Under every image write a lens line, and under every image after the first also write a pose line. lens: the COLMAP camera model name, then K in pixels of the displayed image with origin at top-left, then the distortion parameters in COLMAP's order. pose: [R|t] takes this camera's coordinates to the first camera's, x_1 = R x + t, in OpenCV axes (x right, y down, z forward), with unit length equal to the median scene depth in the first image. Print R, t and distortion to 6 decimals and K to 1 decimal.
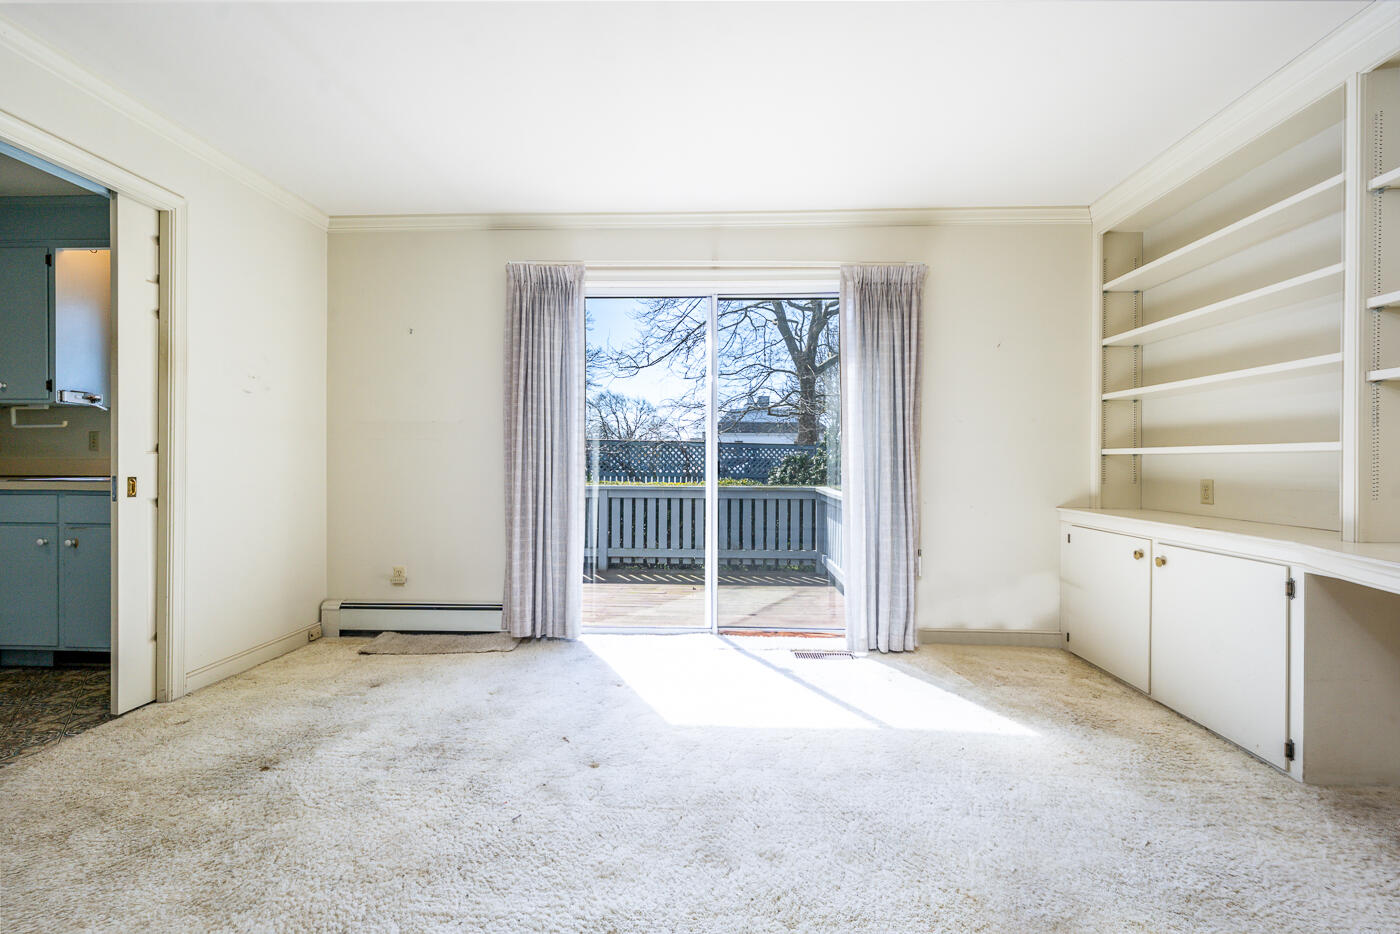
lens RADIAL K [[568.1, 0, 695.9], [0, 568.1, 464.4], [0, 0, 1]] dist [0.004150, -0.001911]
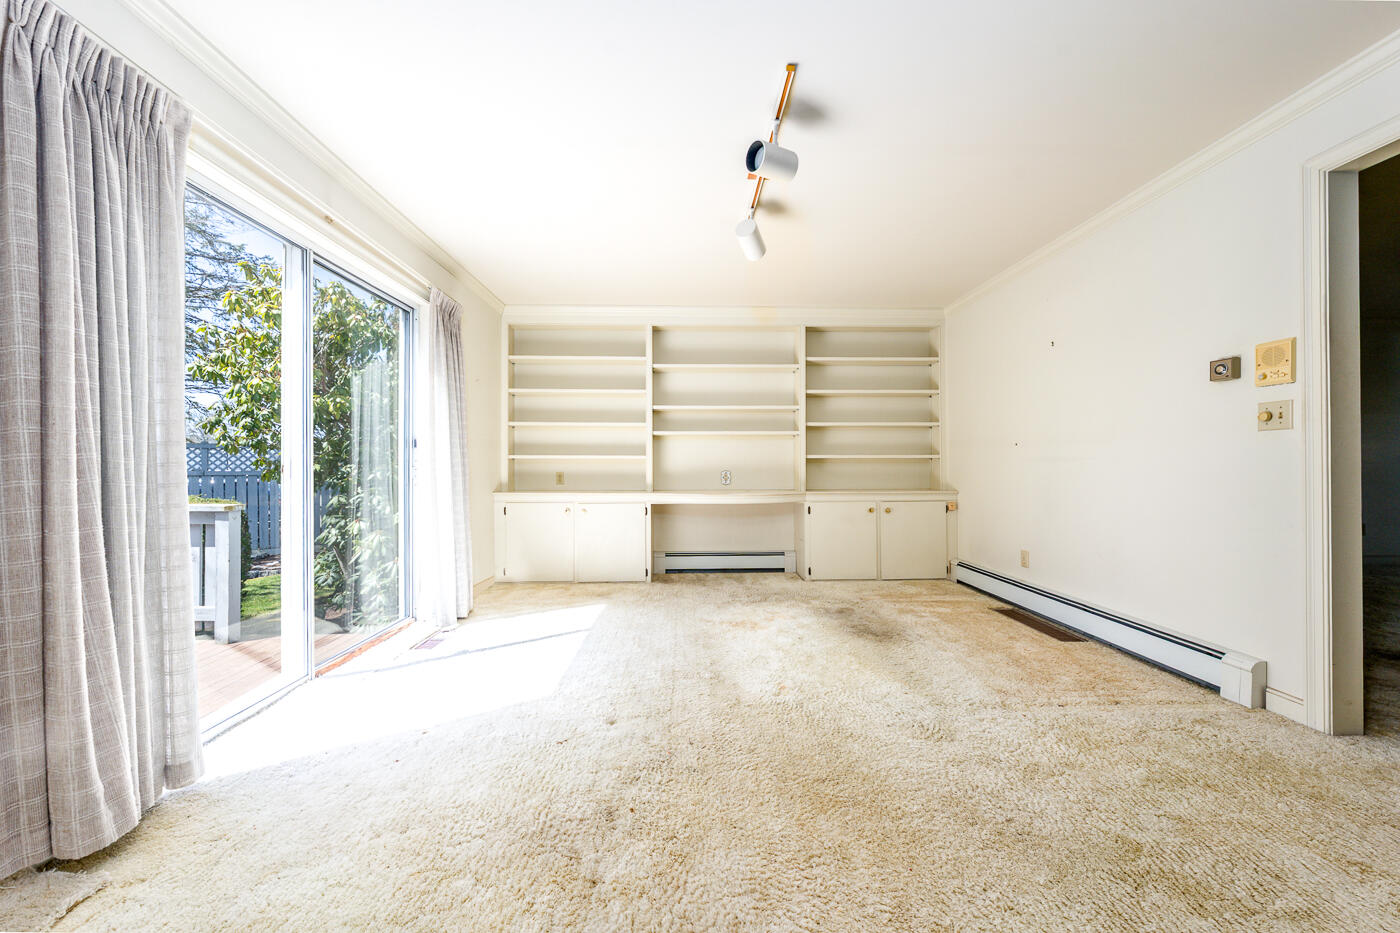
lens RADIAL K [[491.7, 0, 691.4], [0, 491.7, 466.5], [0, 0, 1]] dist [-0.002404, -0.000131]
pose [[-0.062124, -0.008100, 0.998036, -0.725498], [0.003580, 0.999959, 0.008338, -0.003672], [-0.998062, 0.004091, -0.062093, 0.544062]]
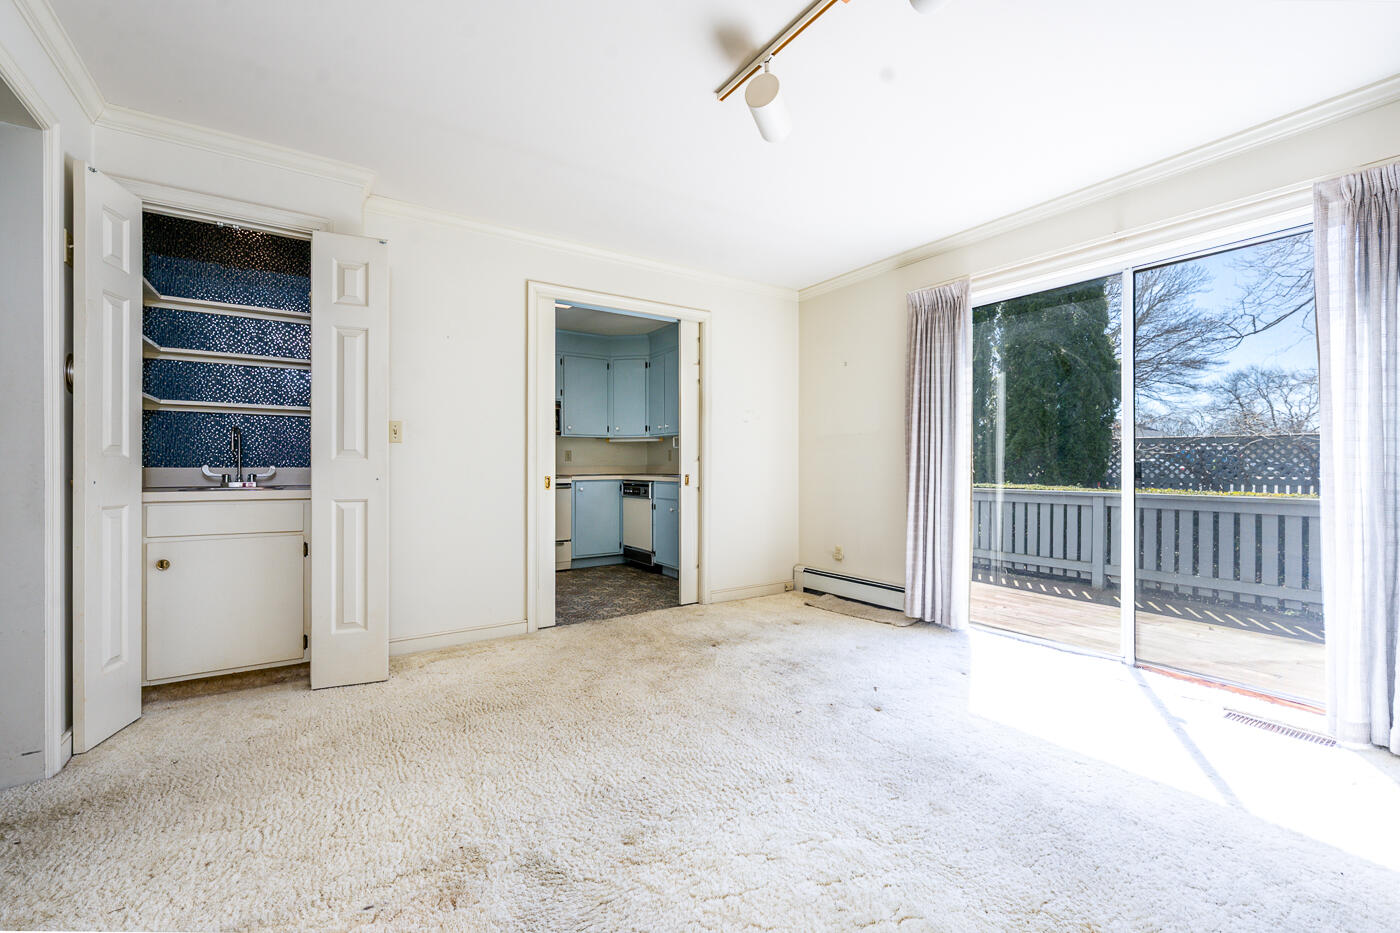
lens RADIAL K [[568.1, 0, 700.9], [0, 568.1, 470.6], [0, 0, 1]] dist [0.004150, -0.001911]
pose [[0.596785, 0.002657, -0.802397, 0.357024], [0.000376, 0.999993, 0.003592, 0.001778], [0.802401, -0.002446, 0.596780, -0.029808]]
